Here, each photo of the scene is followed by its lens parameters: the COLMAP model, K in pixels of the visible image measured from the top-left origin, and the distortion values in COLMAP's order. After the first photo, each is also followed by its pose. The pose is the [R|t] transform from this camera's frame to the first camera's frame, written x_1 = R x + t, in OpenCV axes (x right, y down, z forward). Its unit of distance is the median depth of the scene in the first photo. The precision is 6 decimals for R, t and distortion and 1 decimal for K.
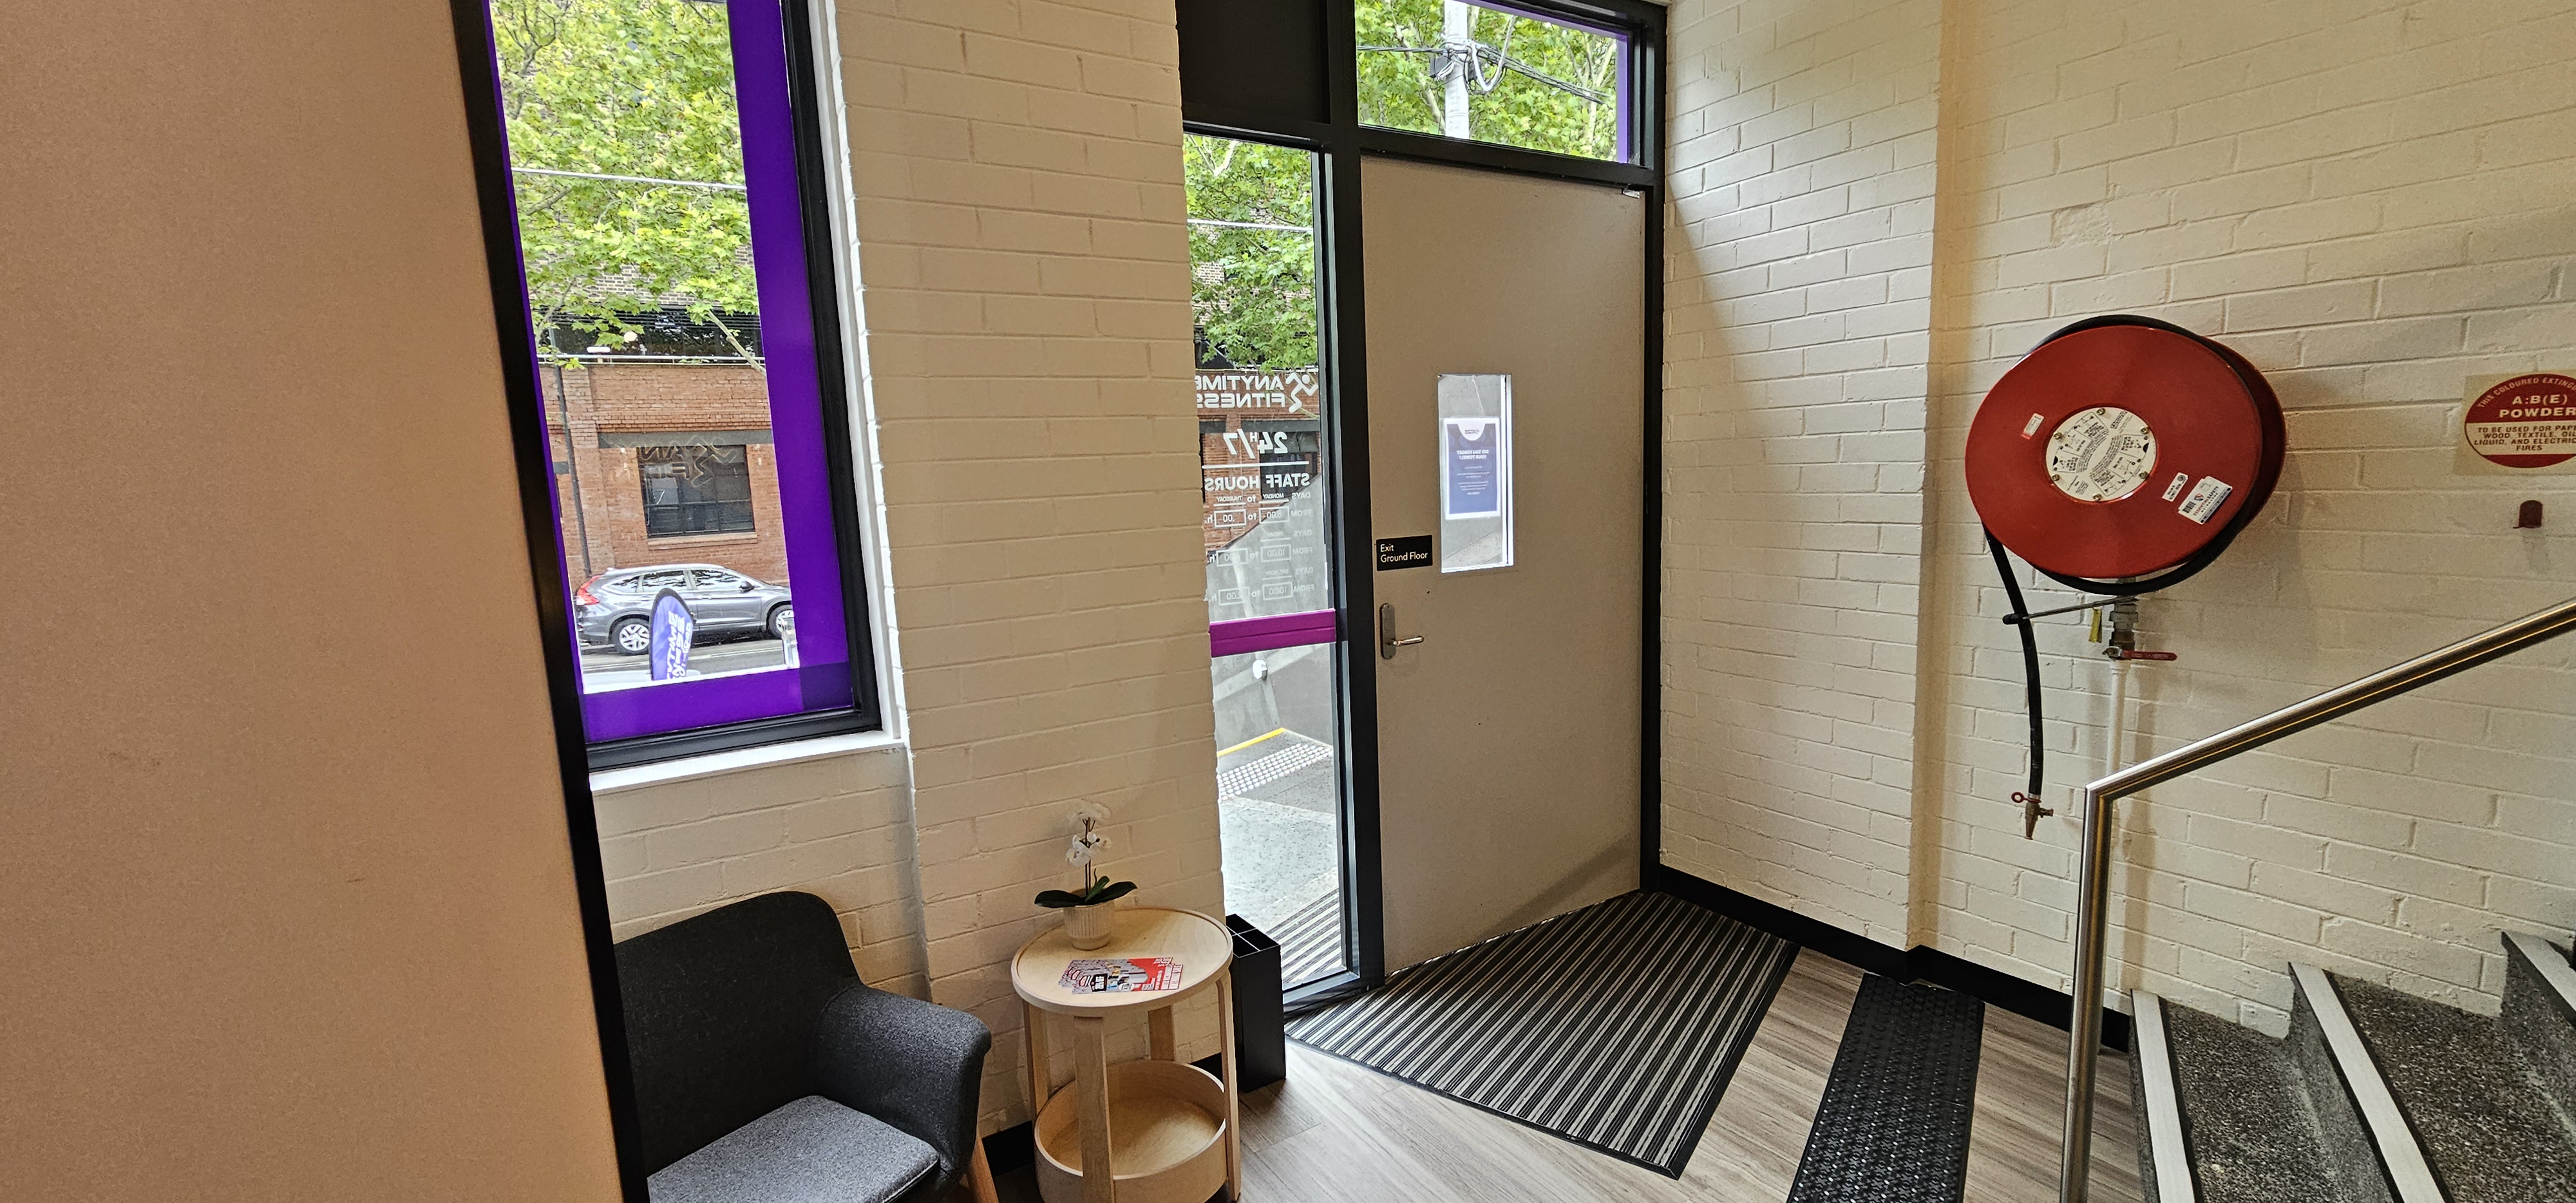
lens RADIAL K [[1051.5, 0, 1296.5], [0, 1051.5, 605.9], [0, 0, 1]] dist [-0.002003, -0.000380]
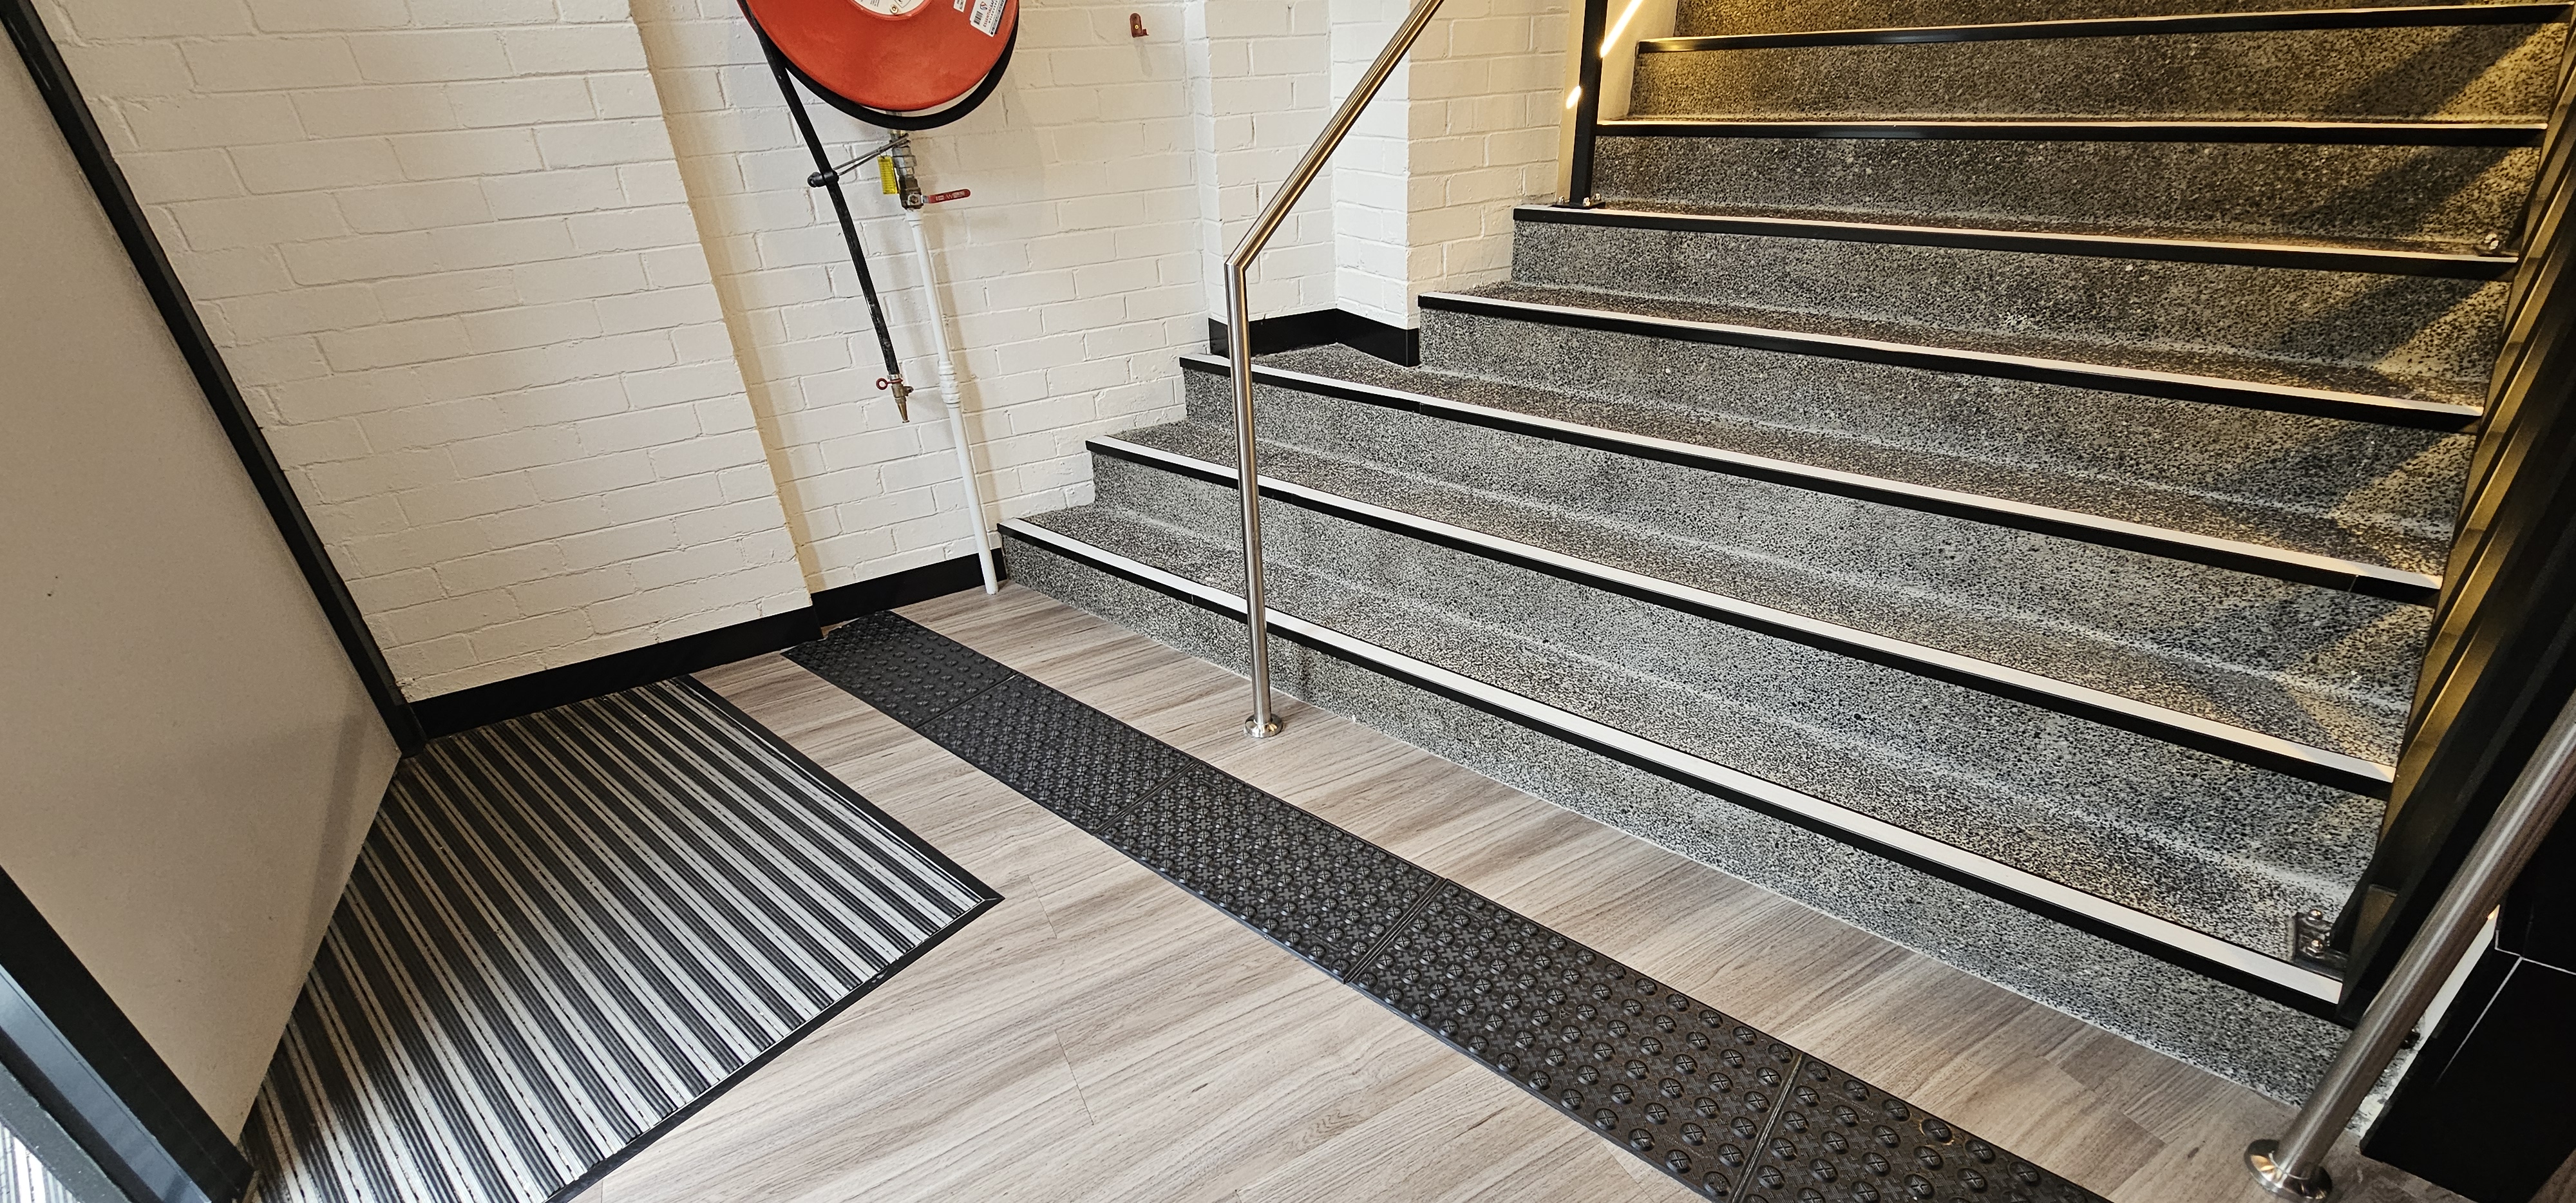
lens RADIAL K [[1051.5, 0, 1292.9], [0, 1051.5, 618.9], [0, 0, 1]] dist [-0.002003, -0.000380]
pose [[0.076910, -0.445763, 0.891841, -0.224511], [0.173683, 0.886804, 0.428267, 0.030676], [-0.981794, 0.121960, 0.145626, 0.543752]]
